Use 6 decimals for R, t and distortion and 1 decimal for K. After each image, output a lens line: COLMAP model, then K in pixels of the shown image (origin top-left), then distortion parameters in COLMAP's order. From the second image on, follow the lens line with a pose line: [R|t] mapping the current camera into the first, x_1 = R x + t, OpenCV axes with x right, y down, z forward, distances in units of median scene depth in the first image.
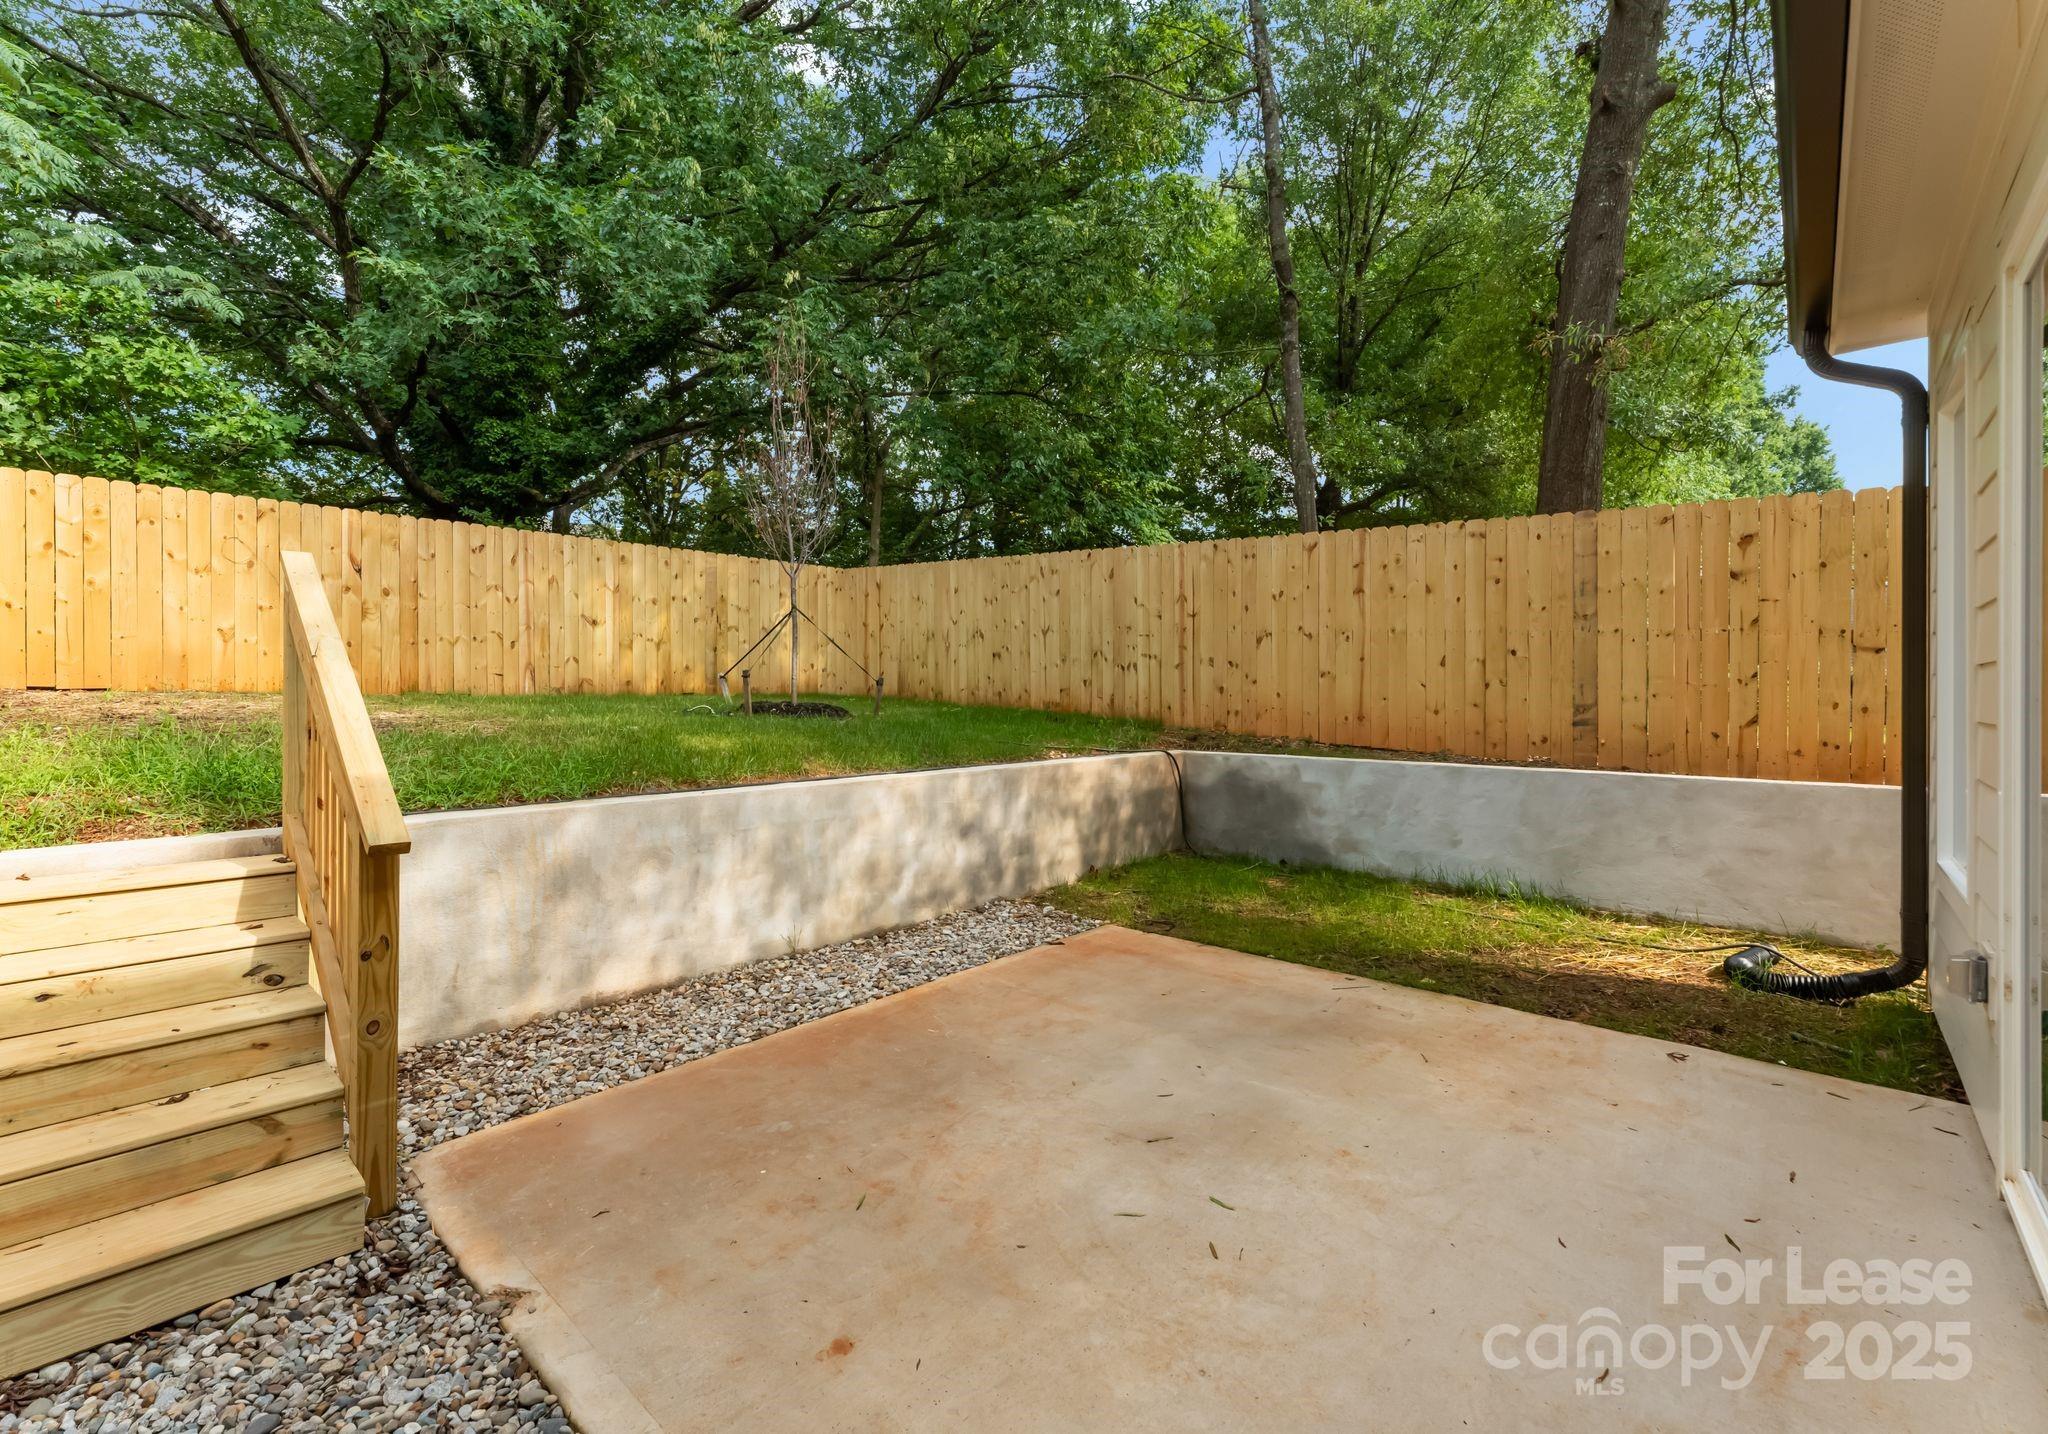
lens RADIAL K [[863.3, 0, 1025.4], [0, 863.3, 699.9], [0, 0, 1]] dist [0.000554, -0.000103]
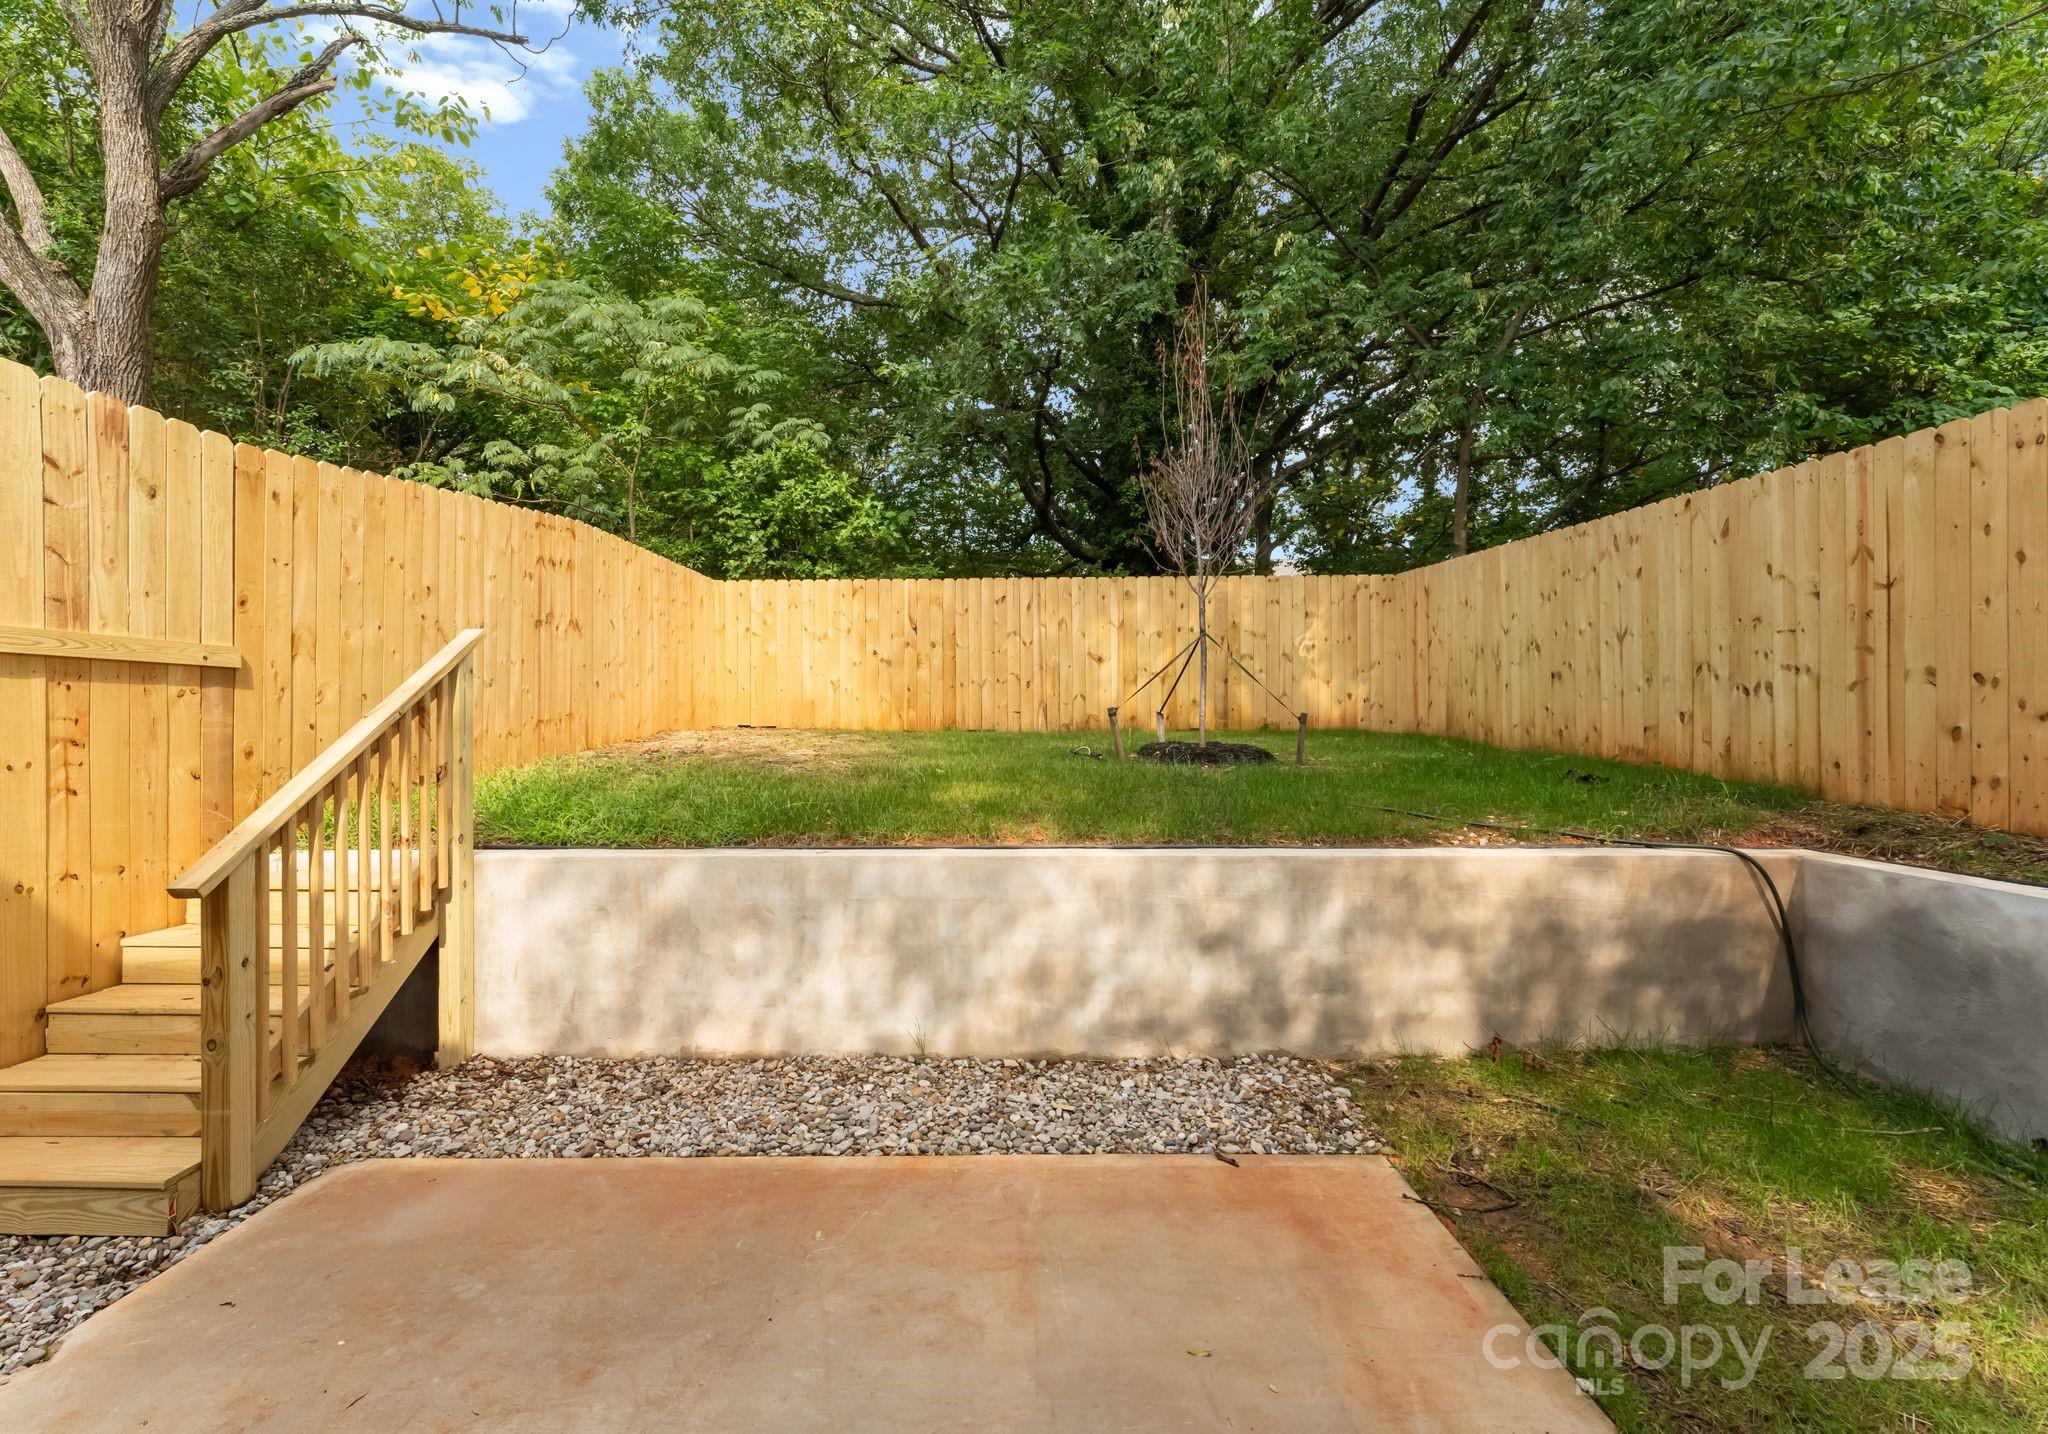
lens RADIAL K [[873.2, 0, 1024.0], [0, 873.2, 717.0], [0, 0, 1]] dist [-0.000196, 0.000499]
pose [[0.669233, -0.004717, -0.743037, 0.347707], [-0.002502, 0.999960, -0.008602, -0.022161], [0.743048, 0.007616, 0.669195, 0.417941]]
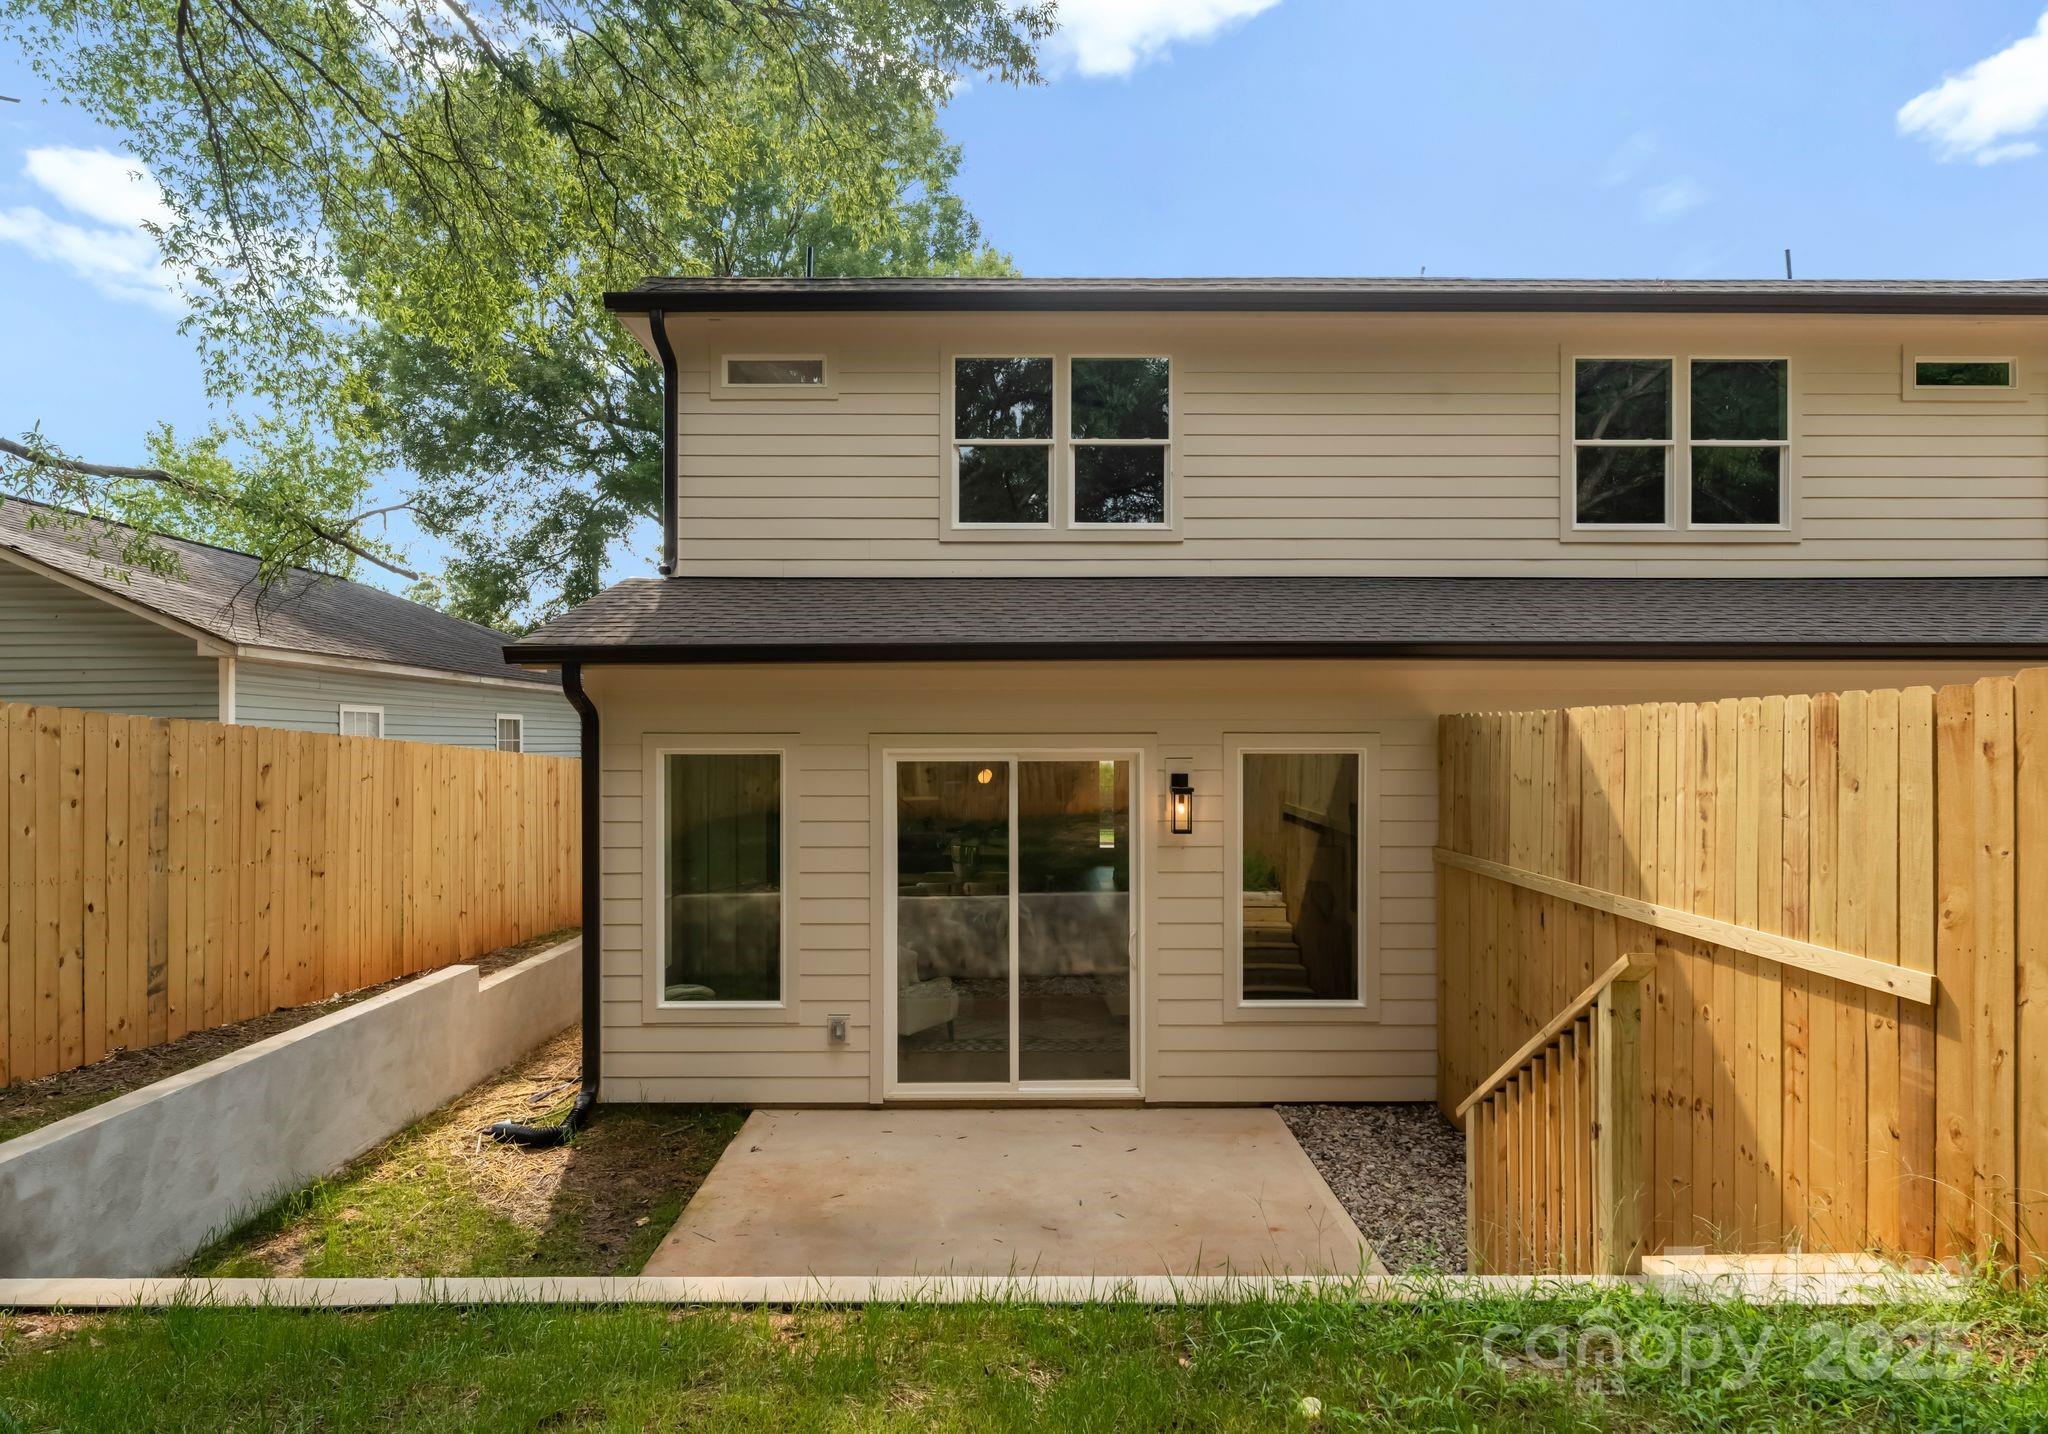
lens RADIAL K [[1120.6, 0, 1026.3], [0, 1120.6, 743.0], [0, 0, 1]] dist [-0.002551, -0.000423]
pose [[-0.674335, 0.001388, 0.738424, -0.691688], [0.003134, 0.999995, 0.000982, -0.213291], [-0.738419, 0.002977, -0.674336, 1.211562]]
